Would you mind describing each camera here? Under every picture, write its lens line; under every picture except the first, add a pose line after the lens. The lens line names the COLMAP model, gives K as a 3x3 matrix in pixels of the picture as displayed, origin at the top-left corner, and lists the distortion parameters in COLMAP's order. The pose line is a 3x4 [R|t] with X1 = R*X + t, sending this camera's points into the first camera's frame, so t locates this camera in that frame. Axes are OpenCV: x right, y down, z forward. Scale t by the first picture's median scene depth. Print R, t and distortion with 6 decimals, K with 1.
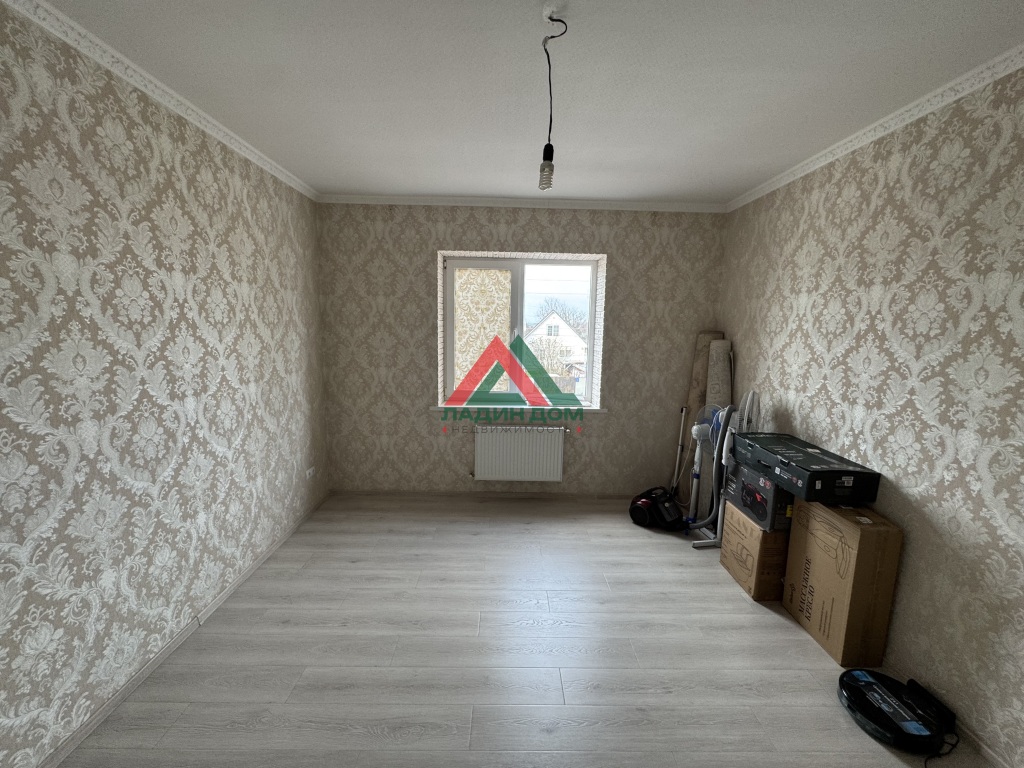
lens RADIAL K [[408.8, 0, 512.0], [0, 408.8, 384.0], [0, 0, 1]] dist [-0.004505, 0.000673]
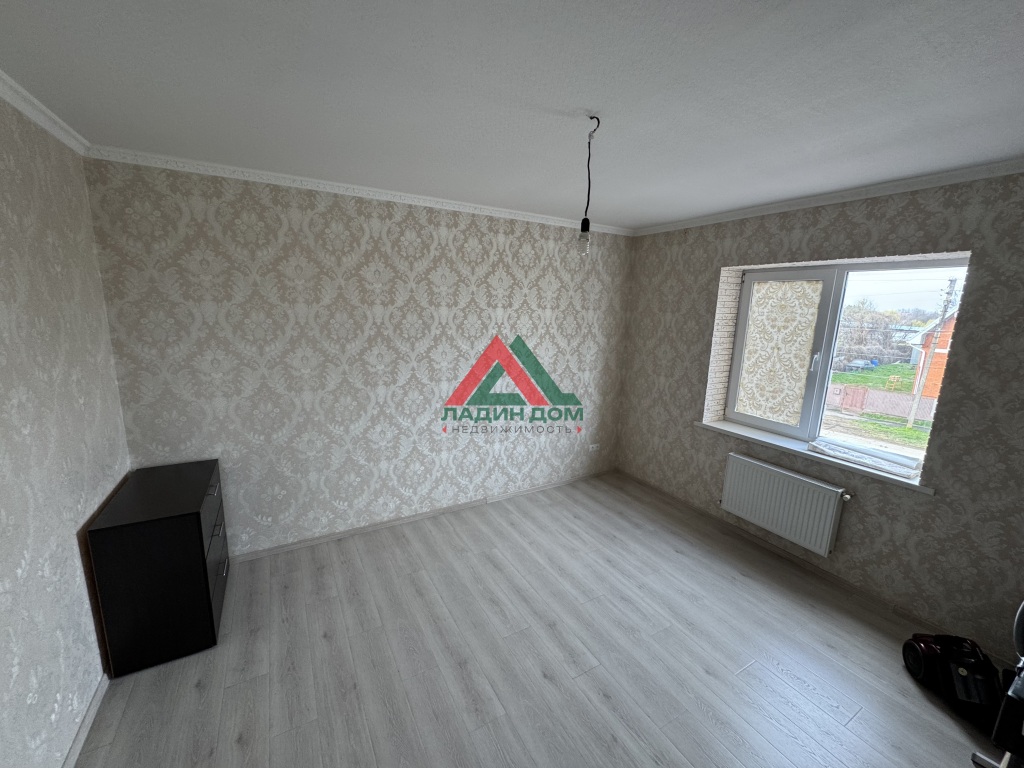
lens RADIAL K [[408.8, 0, 512.0], [0, 408.8, 384.0], [0, 0, 1]] dist [-0.004505, 0.000673]
pose [[0.487685, 0.160190, -0.858197, 0.461032], [-0.145335, 0.984201, 0.101120, -0.076452], [0.860837, 0.075412, 0.503262, 0.092022]]
